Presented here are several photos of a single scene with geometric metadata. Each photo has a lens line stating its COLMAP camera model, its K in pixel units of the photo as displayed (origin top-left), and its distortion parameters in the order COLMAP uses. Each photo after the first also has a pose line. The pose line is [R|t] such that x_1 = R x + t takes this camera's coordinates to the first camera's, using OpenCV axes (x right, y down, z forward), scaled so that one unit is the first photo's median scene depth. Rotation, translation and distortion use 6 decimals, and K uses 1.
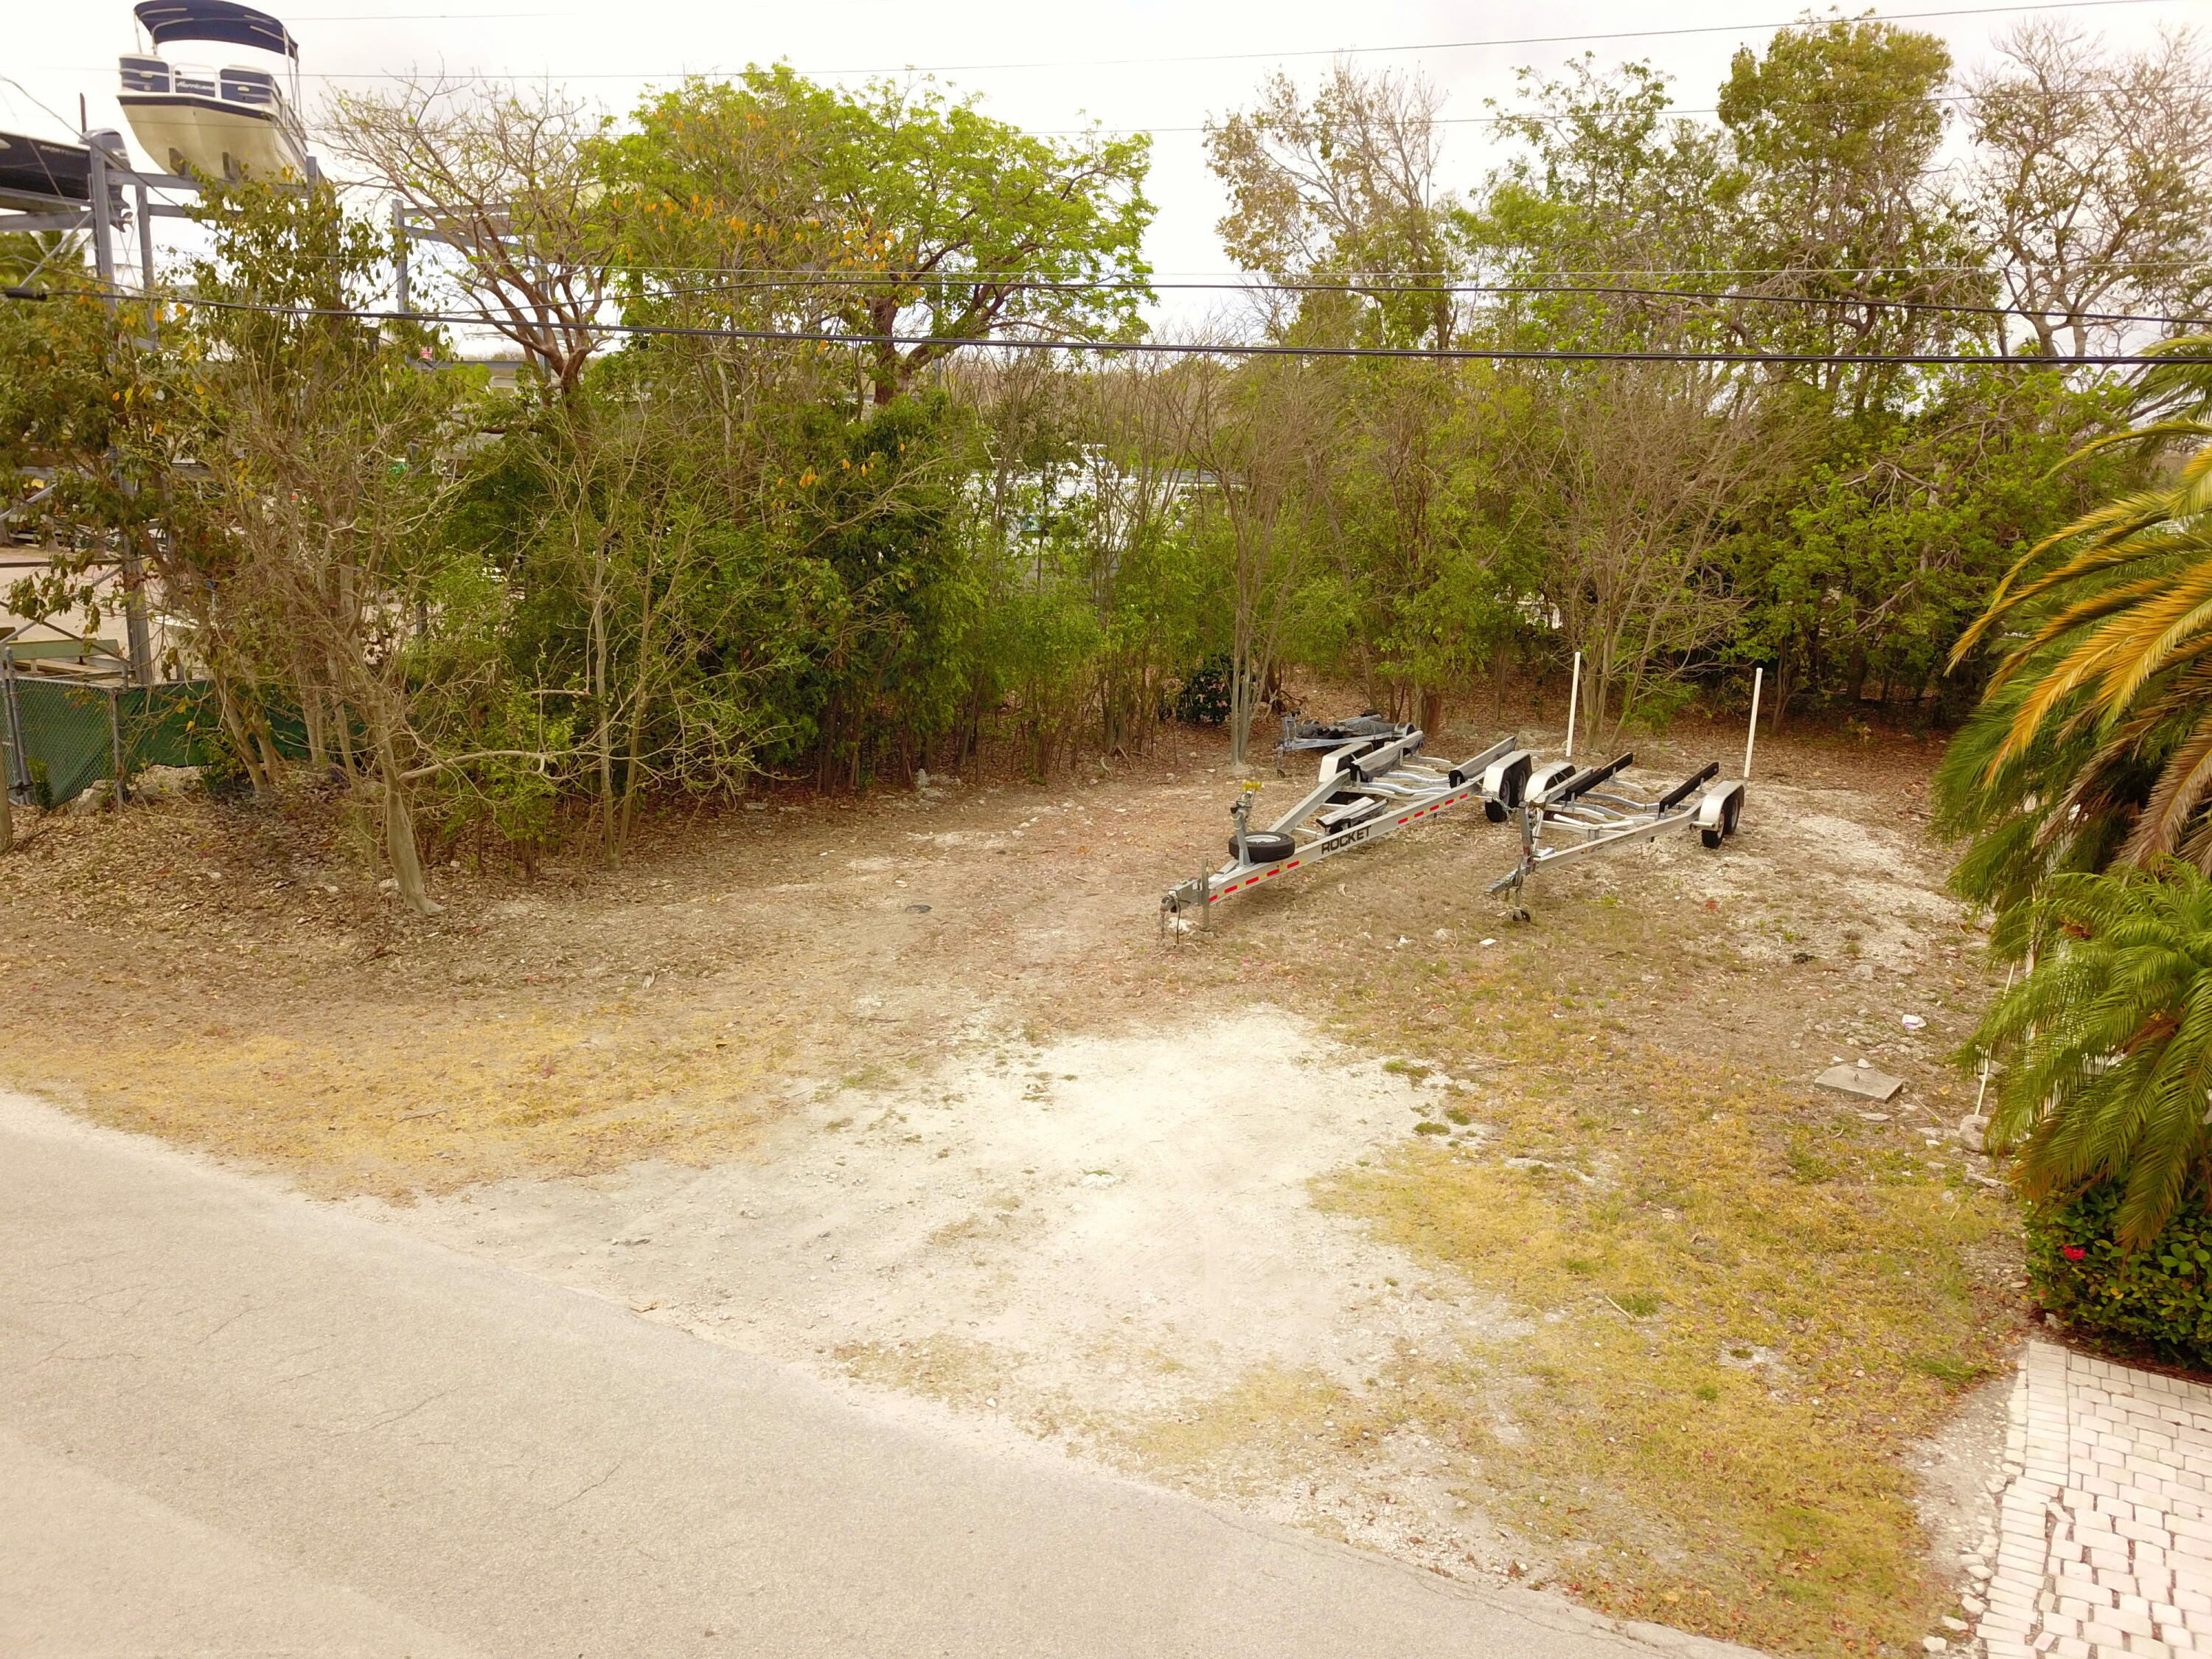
lens RADIAL K [[1679.3, 0, 1103.0], [0, 1679.3, 841.2], [0, 0, 1]] dist [-0.000387, -0.001037]
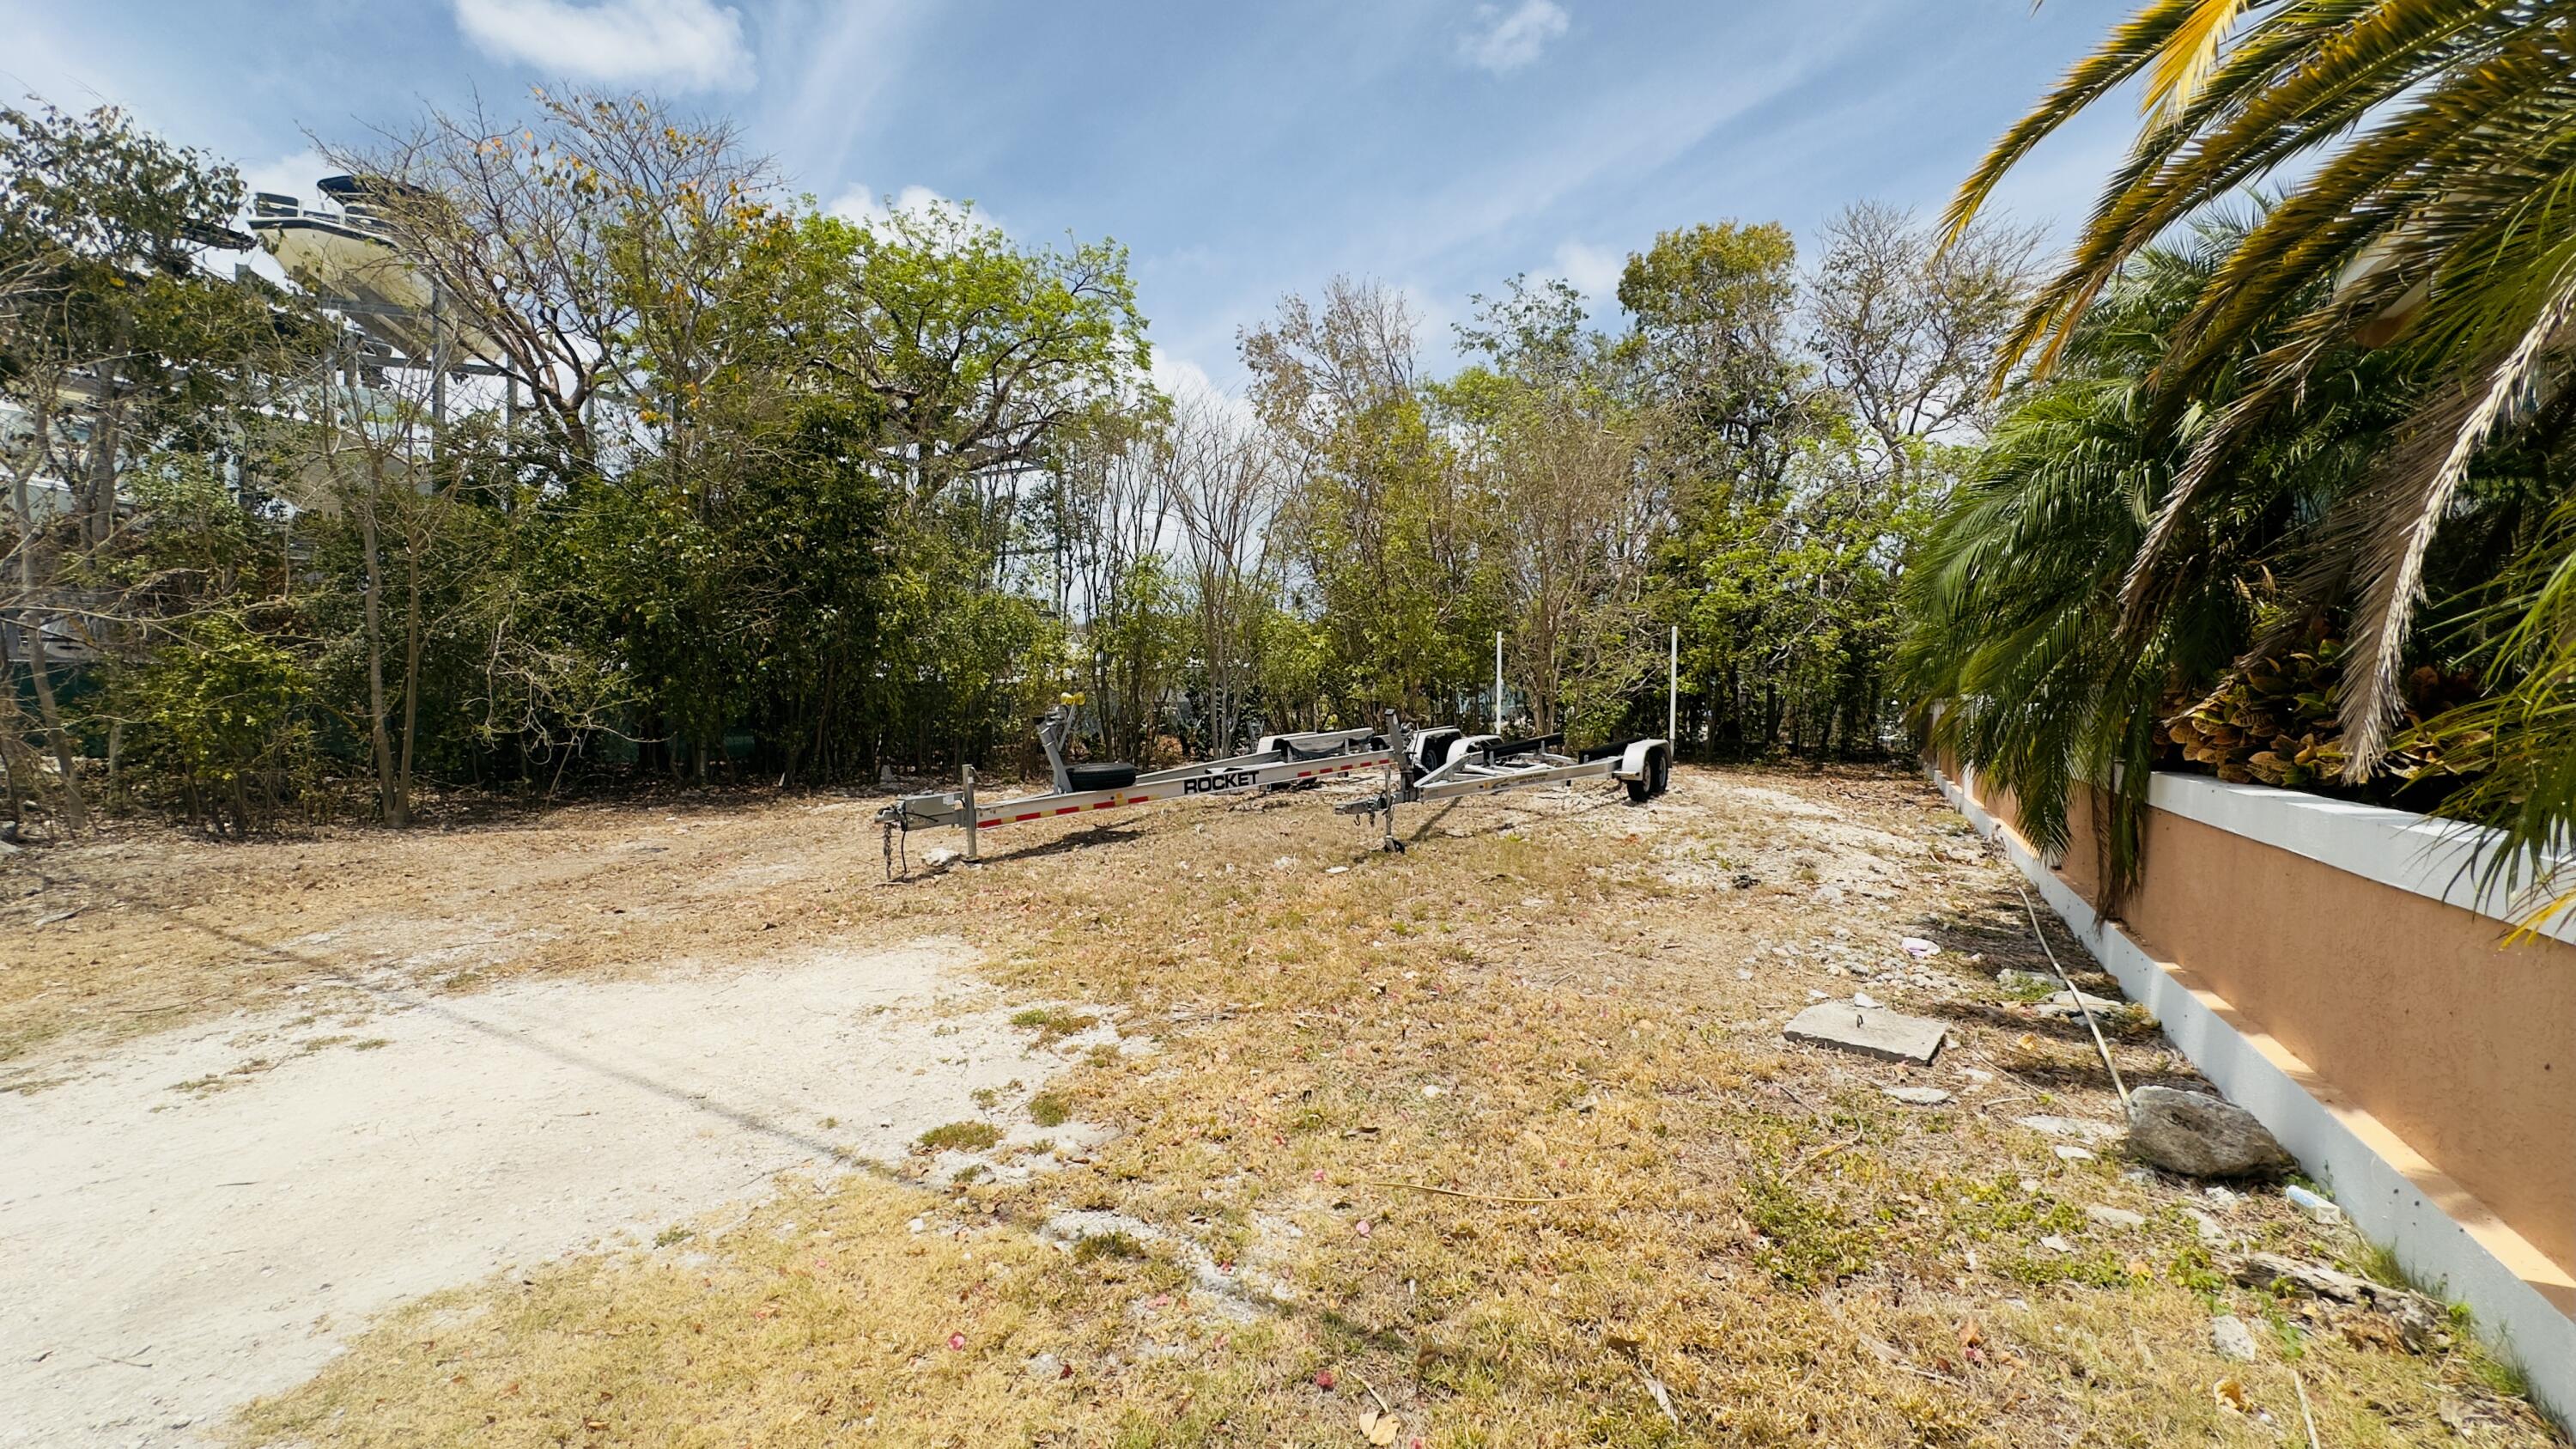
lens RADIAL K [[1121.0, 0, 1247.2], [0, 1121.0, 685.4], [0, 0, 1]] dist [-0.000681, 0.000342]
pose [[0.999678, -0.021653, -0.013256, 0.195102], [0.018583, 0.979812, -0.199053, 0.078239], [0.017298, 0.198743, 0.979899, 0.469847]]
